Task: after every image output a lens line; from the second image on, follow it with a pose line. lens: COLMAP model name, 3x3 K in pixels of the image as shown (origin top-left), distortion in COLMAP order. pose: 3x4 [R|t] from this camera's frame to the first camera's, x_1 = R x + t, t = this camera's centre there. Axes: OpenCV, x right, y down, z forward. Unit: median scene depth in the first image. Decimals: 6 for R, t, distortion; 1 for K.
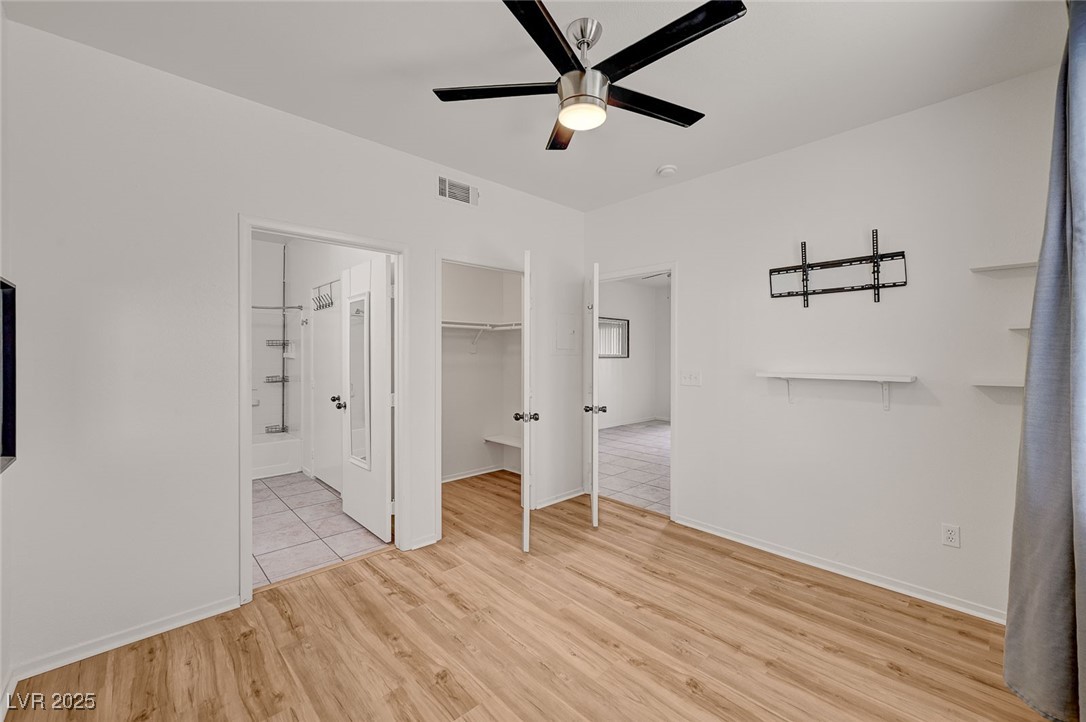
lens RADIAL K [[439.0, 0, 552.0], [0, 439.0, 358.0], [0, 0, 1]] dist [-0.001424, 0.000476]
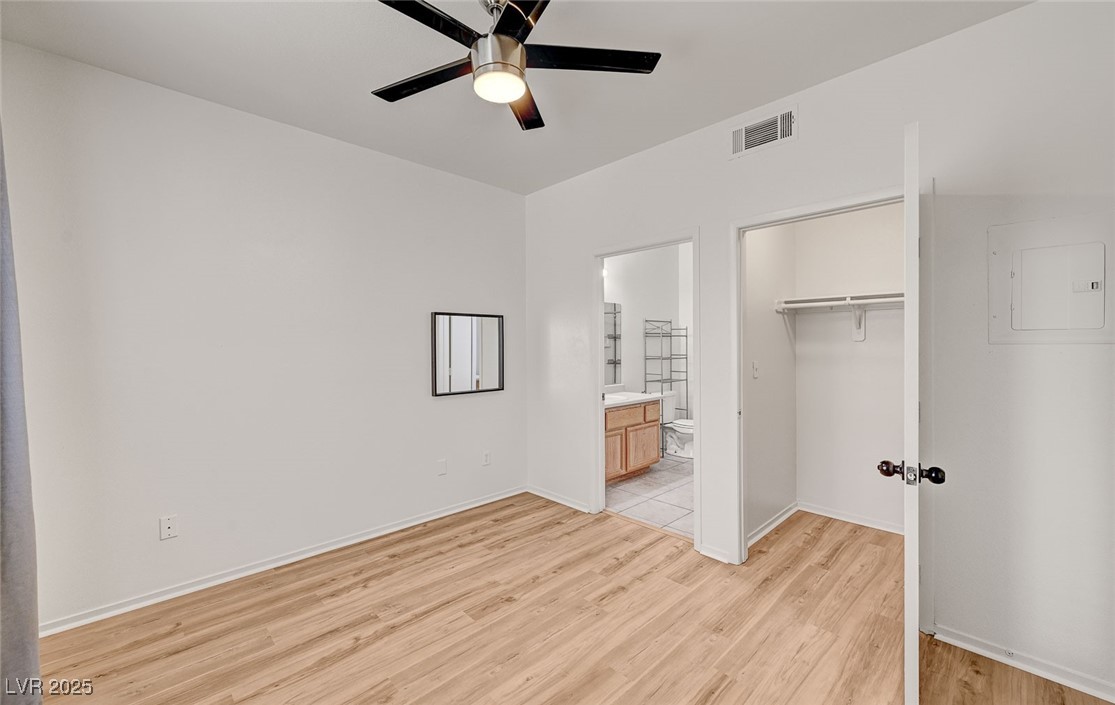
lens RADIAL K [[450.3, 0, 558.9], [0, 450.3, 347.9], [0, 0, 1]] dist [-0.001509, -0.000189]
pose [[-0.002705, 0.007106, -0.999971, 0.830549], [-0.002313, 0.999972, 0.007112, -0.006154], [0.999994, 0.002333, -0.002689, 0.916385]]
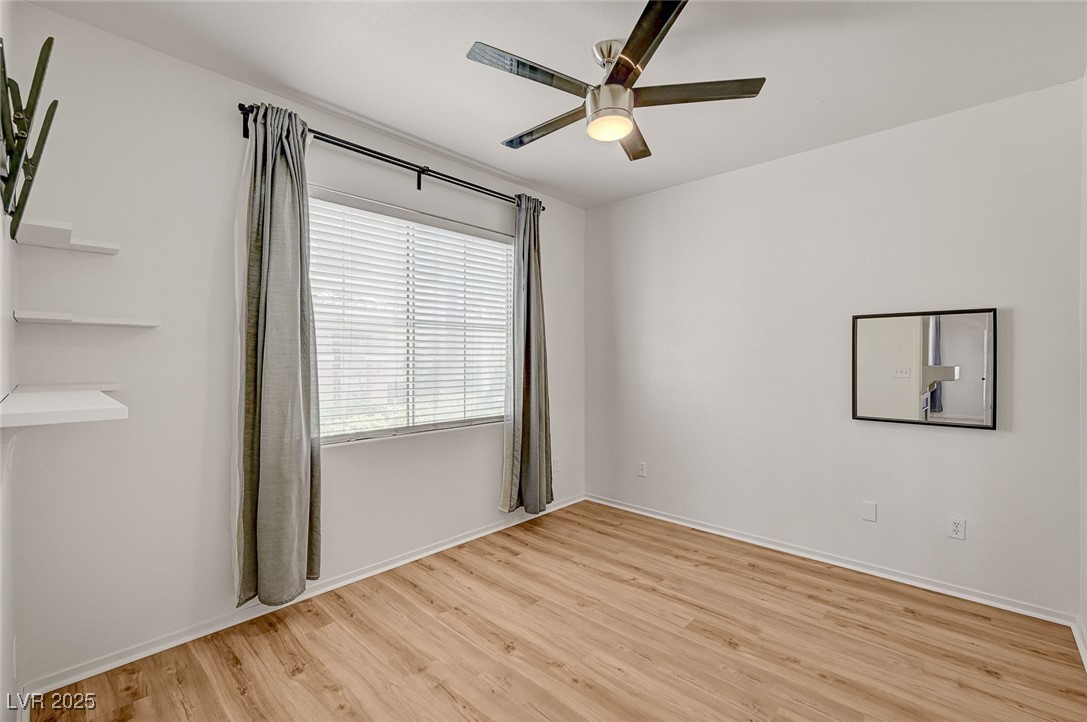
lens RADIAL K [[468.7, 0, 548.8], [0, 468.7, 359.2], [0, 0, 1]] dist [0.001522, 0.000135]
pose [[-0.998603, -0.000048, -0.052836, 0.223122], [-0.000767, 0.999907, 0.013591, -0.012265], [0.052831, 0.013612, -0.998511, 1.726702]]
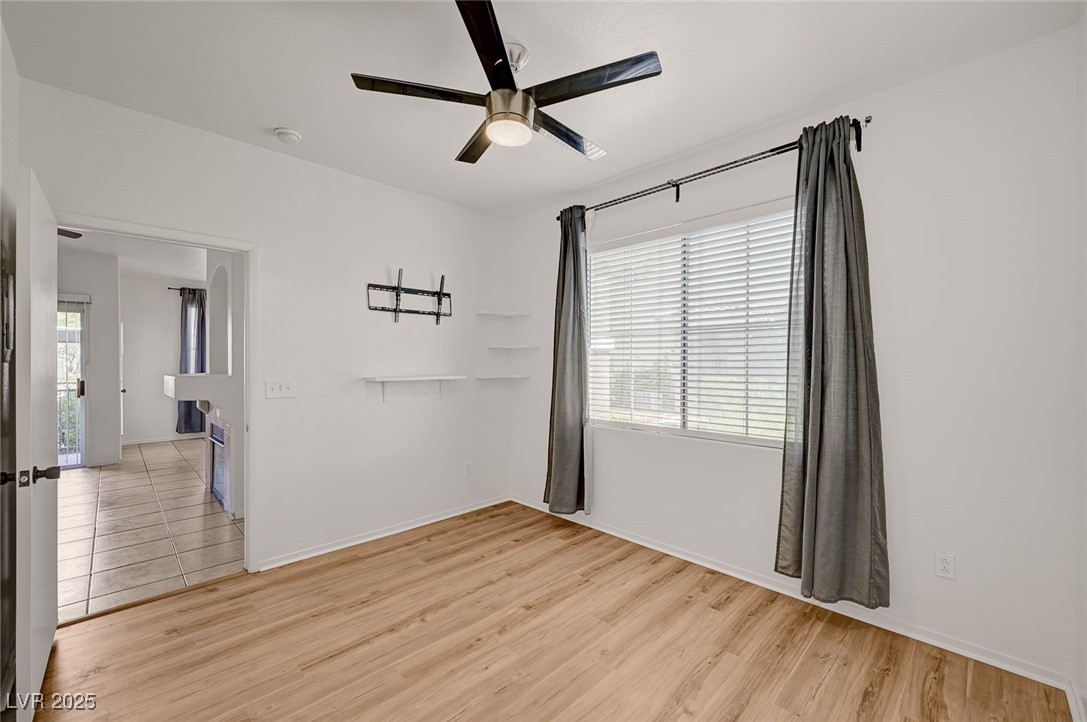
lens RADIAL K [[437.1, 0, 543.8], [0, 437.1, 365.1], [0, 0, 1]] dist [-0.002513, -0.000095]
pose [[-0.018989, -0.008304, 0.999785, -0.791826], [0.004969, 0.999952, 0.008400, -0.005966], [-0.999807, 0.005128, -0.018947, 0.764050]]
